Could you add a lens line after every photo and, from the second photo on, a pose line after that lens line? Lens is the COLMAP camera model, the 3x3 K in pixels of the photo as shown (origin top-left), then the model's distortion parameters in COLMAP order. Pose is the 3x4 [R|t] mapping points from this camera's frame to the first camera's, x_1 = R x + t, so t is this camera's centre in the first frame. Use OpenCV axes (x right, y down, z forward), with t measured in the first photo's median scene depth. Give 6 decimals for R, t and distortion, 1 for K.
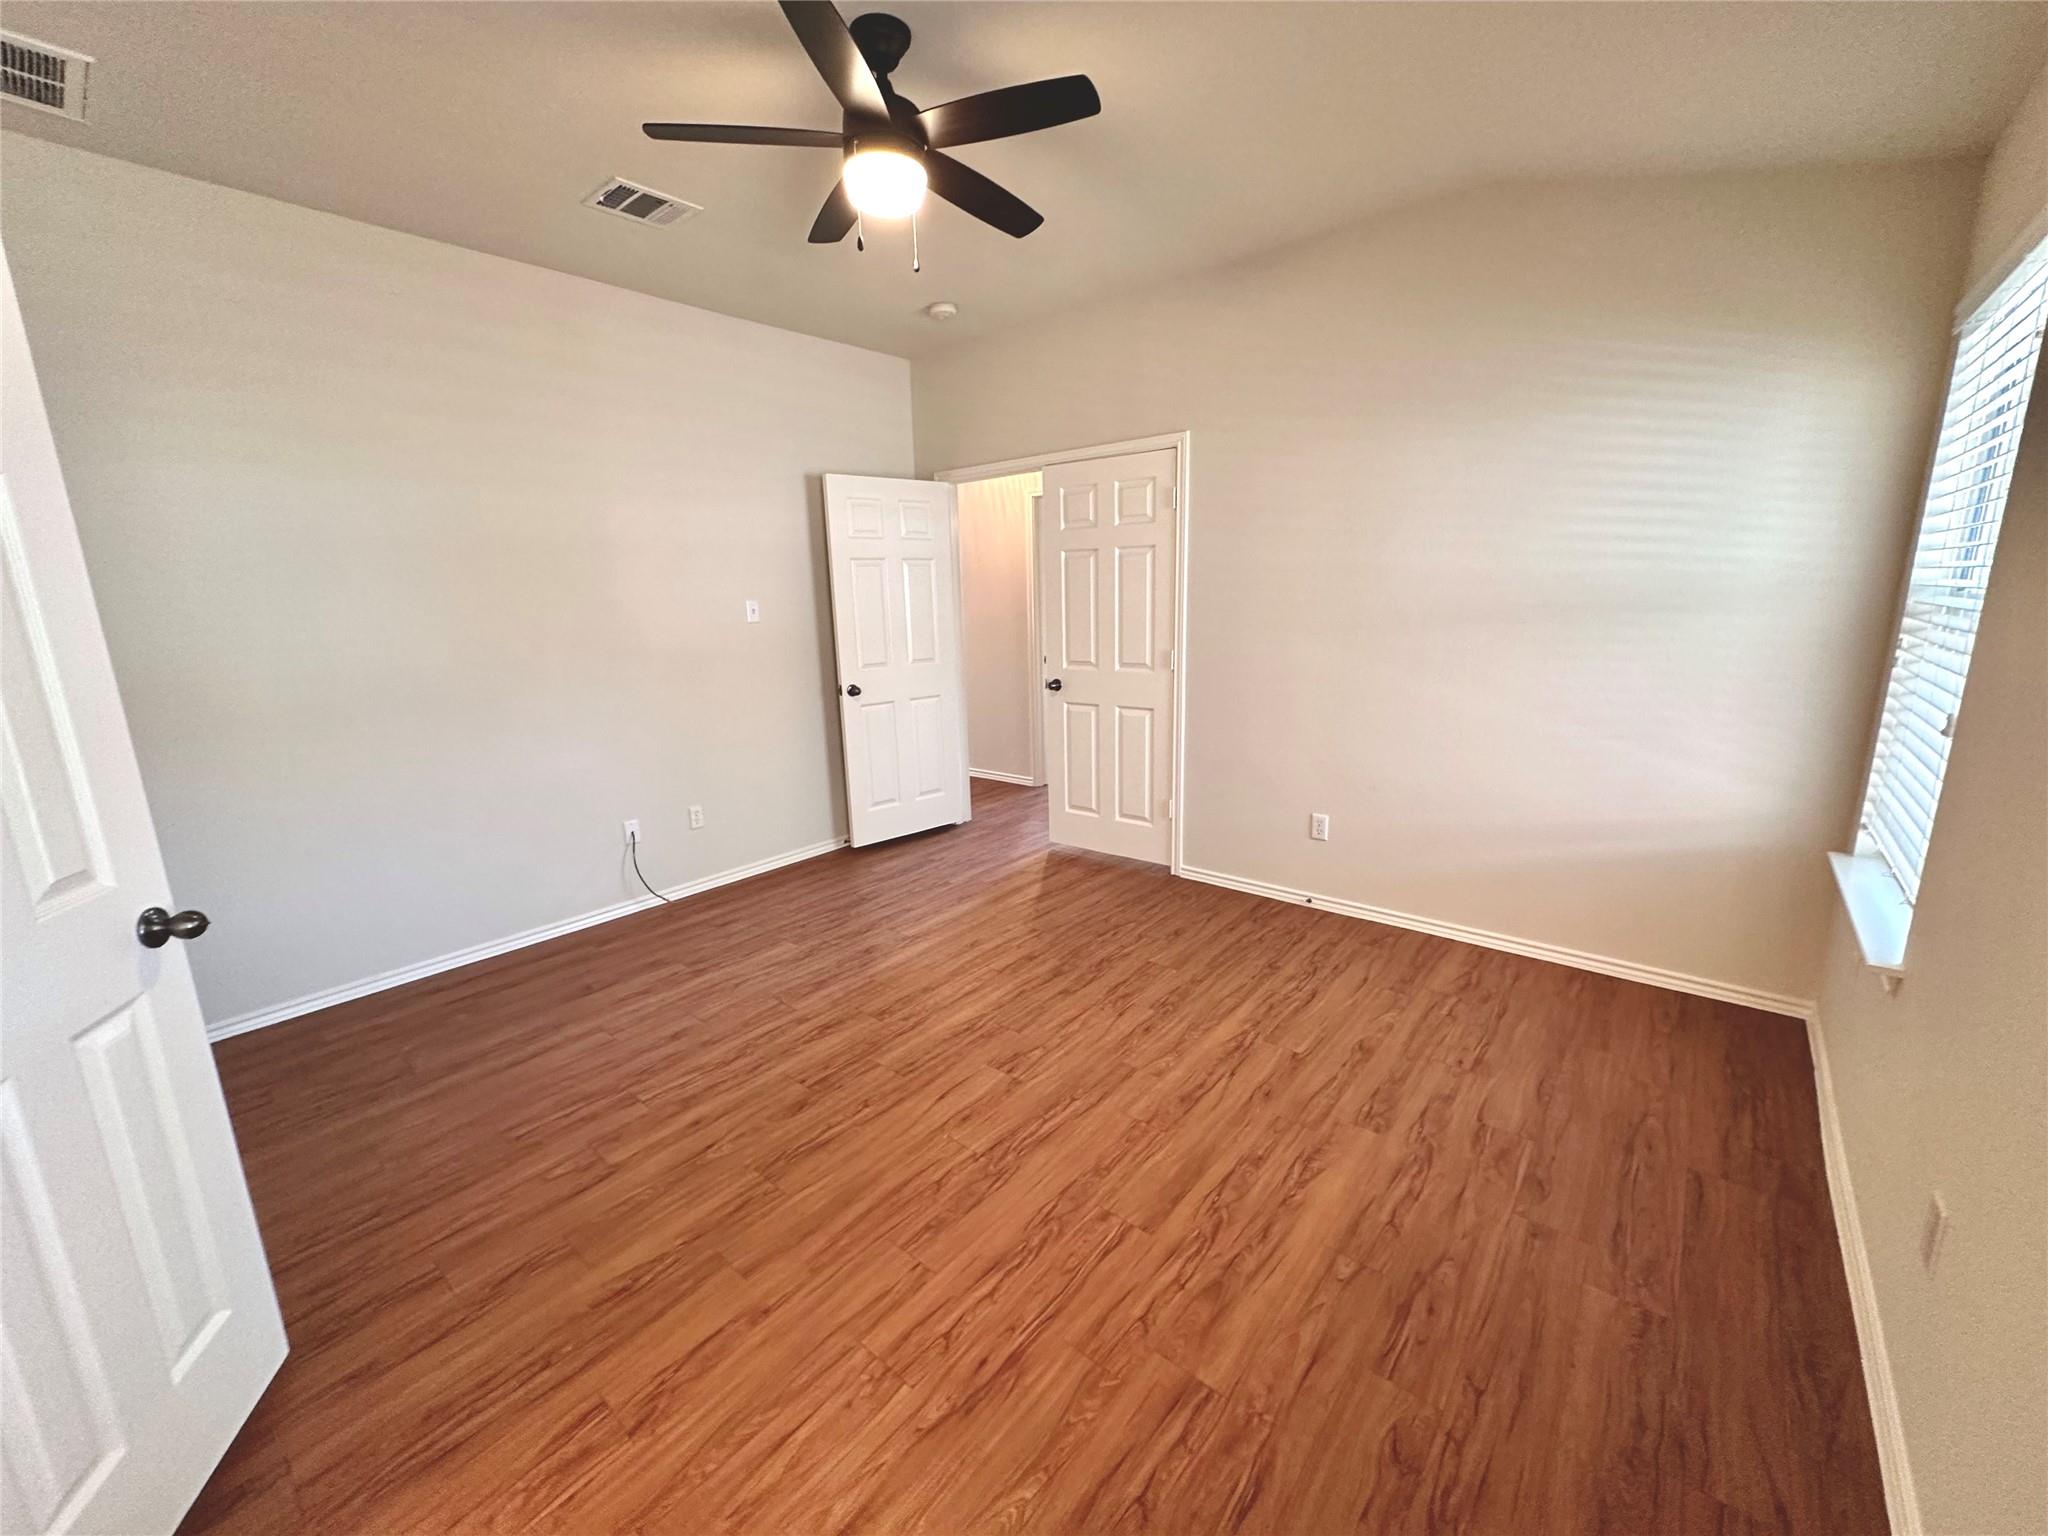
lens RADIAL K [[811.2, 0, 1021.2], [0, 811.2, 758.0], [0, 0, 1]] dist [-0.003737, 0.001025]
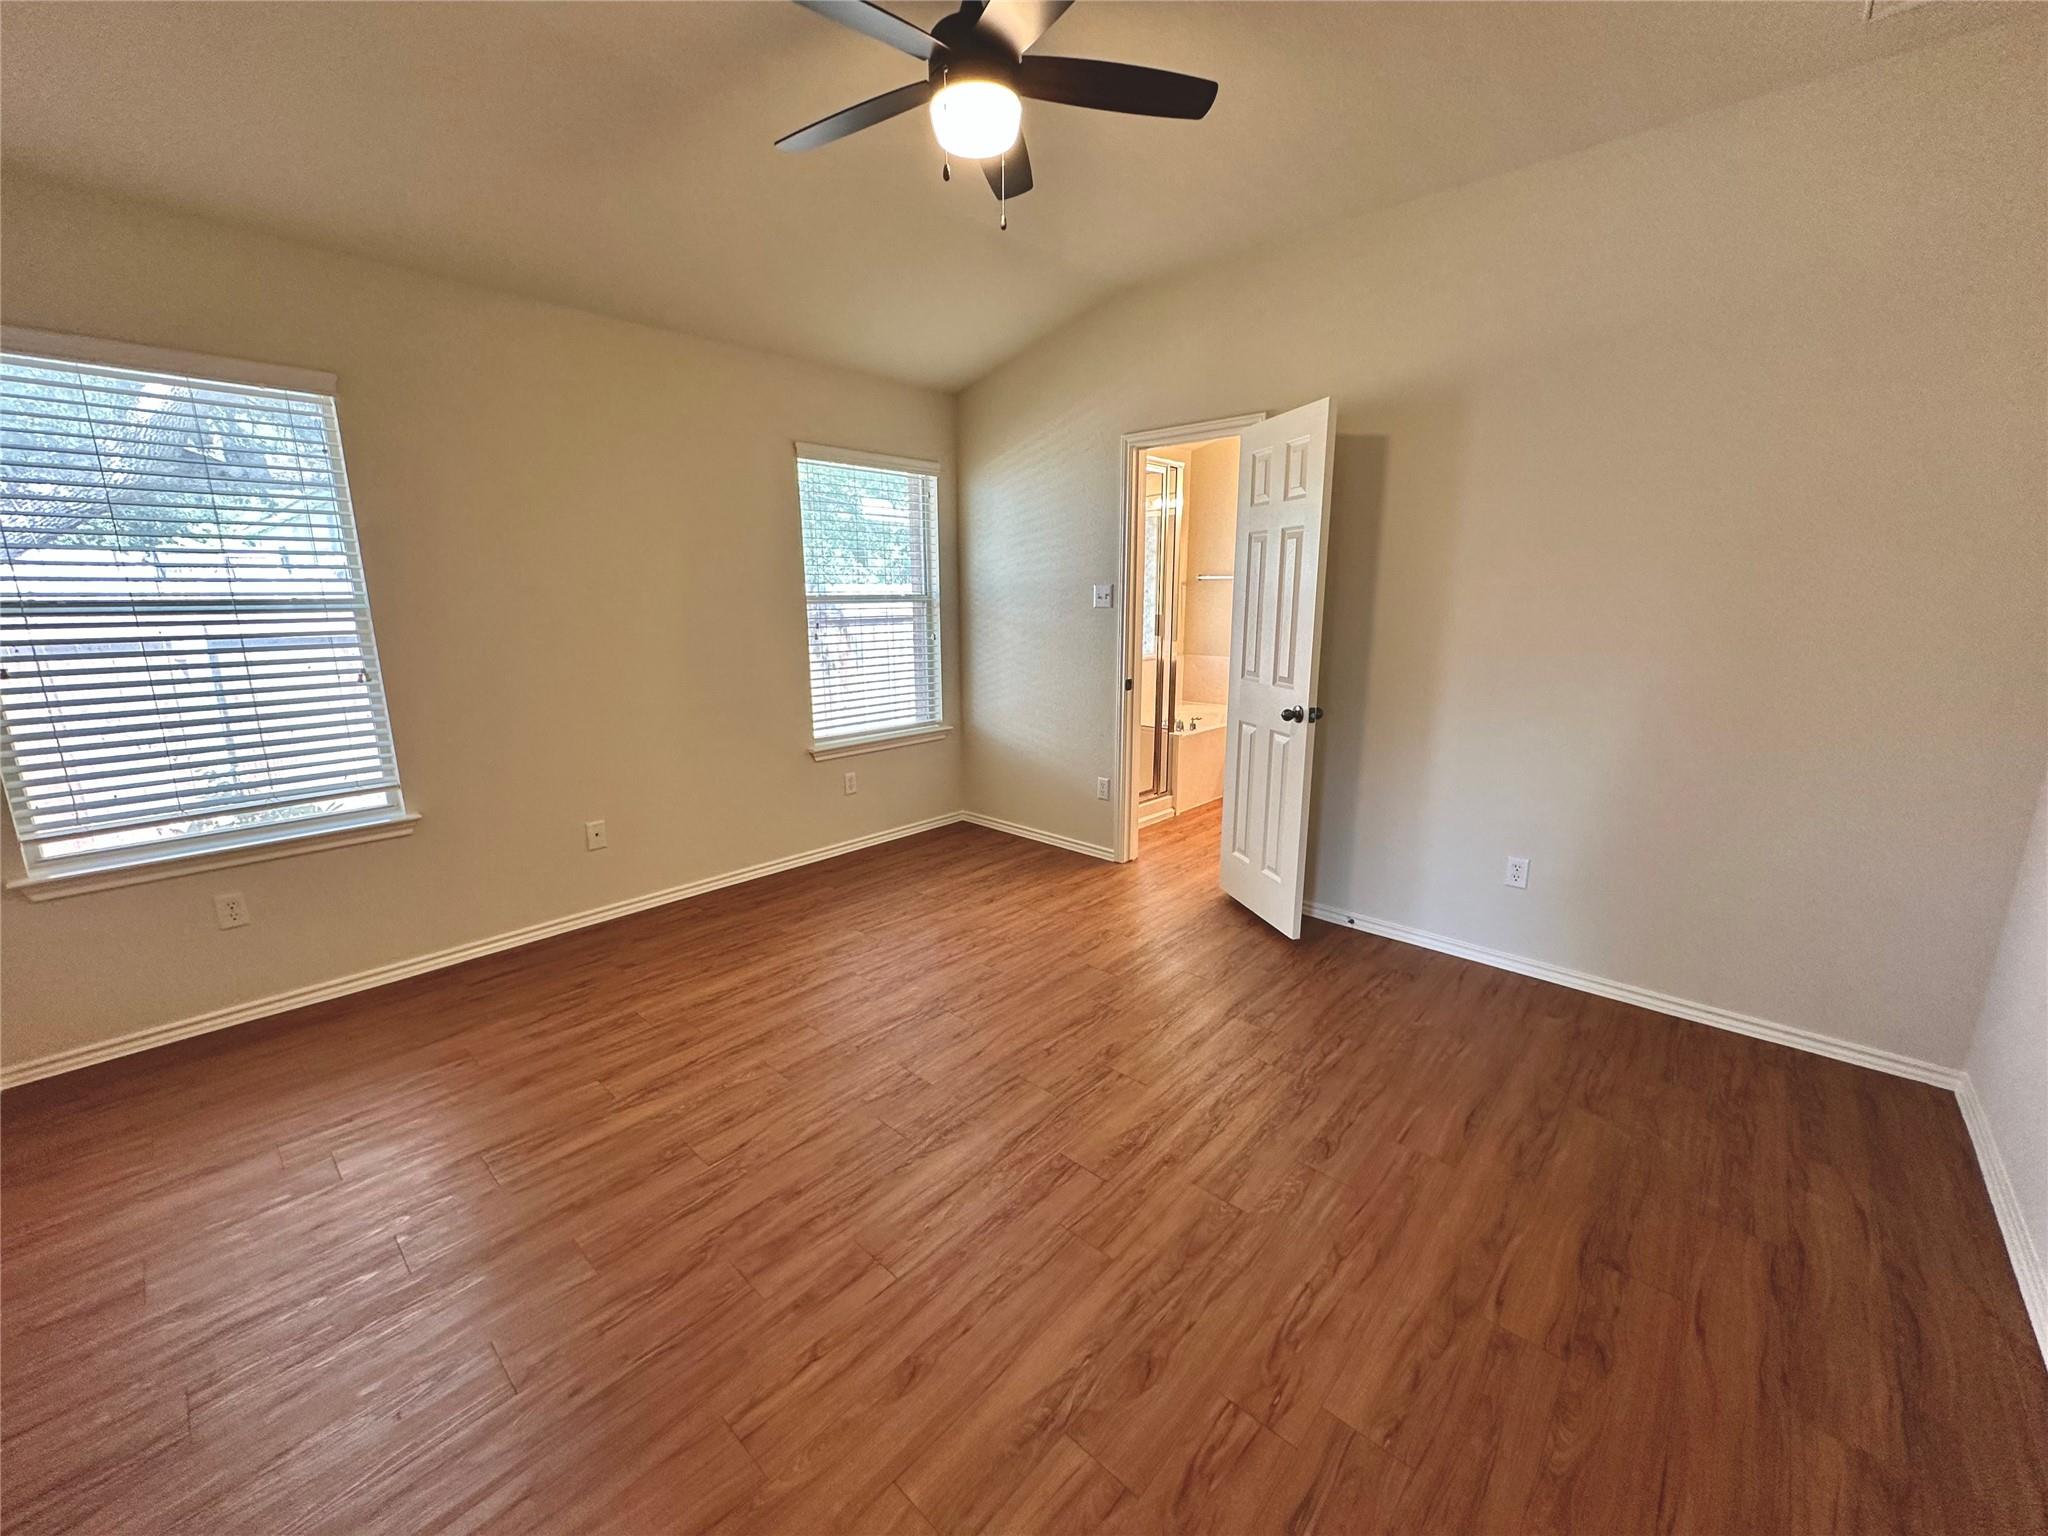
lens RADIAL K [[811.2, 0, 1022.4], [0, 811.2, 766.5], [0, 0, 1]] dist [-0.003737, 0.001025]
pose [[-0.998961, 0.019119, 0.041367, -0.181585], [0.034425, 0.911396, 0.410088, -0.314372], [-0.029861, 0.411086, -0.911107, 1.589180]]
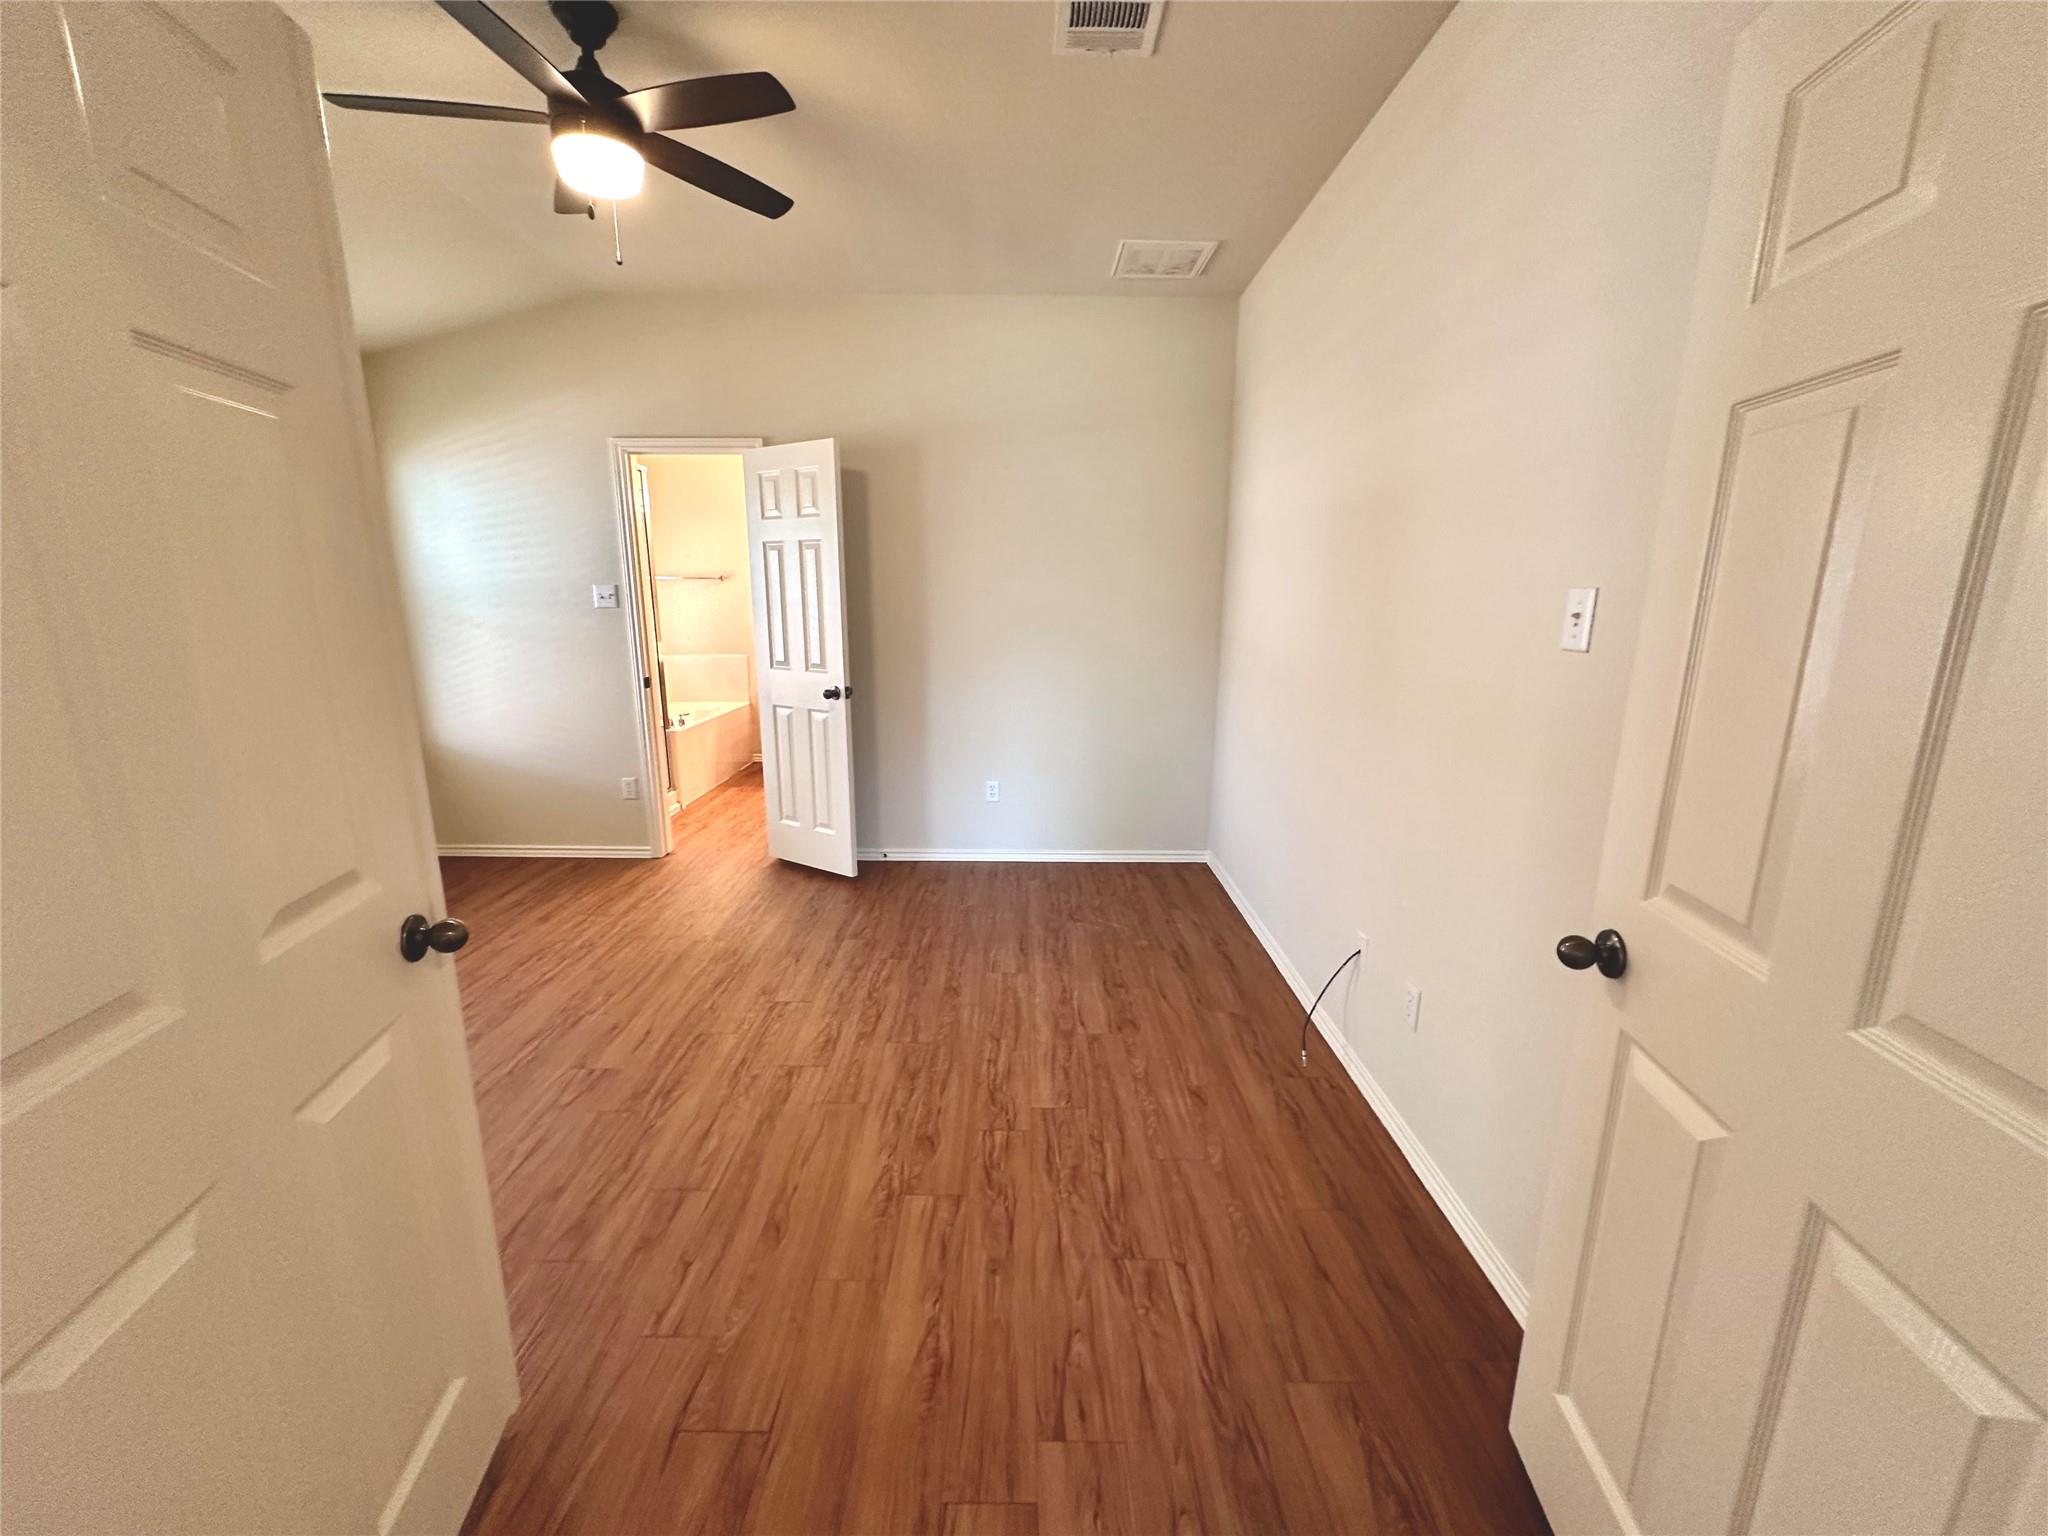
lens RADIAL K [[811.2, 0, 1024.1], [0, 811.2, 766.5], [0, 0, 1]] dist [-0.003737, 0.001025]
pose [[-0.759405, 0.157425, -0.631285, 0.135888], [-0.122151, 0.918534, 0.375998, -0.349959], [0.639048, 0.362647, -0.678310, 1.712391]]
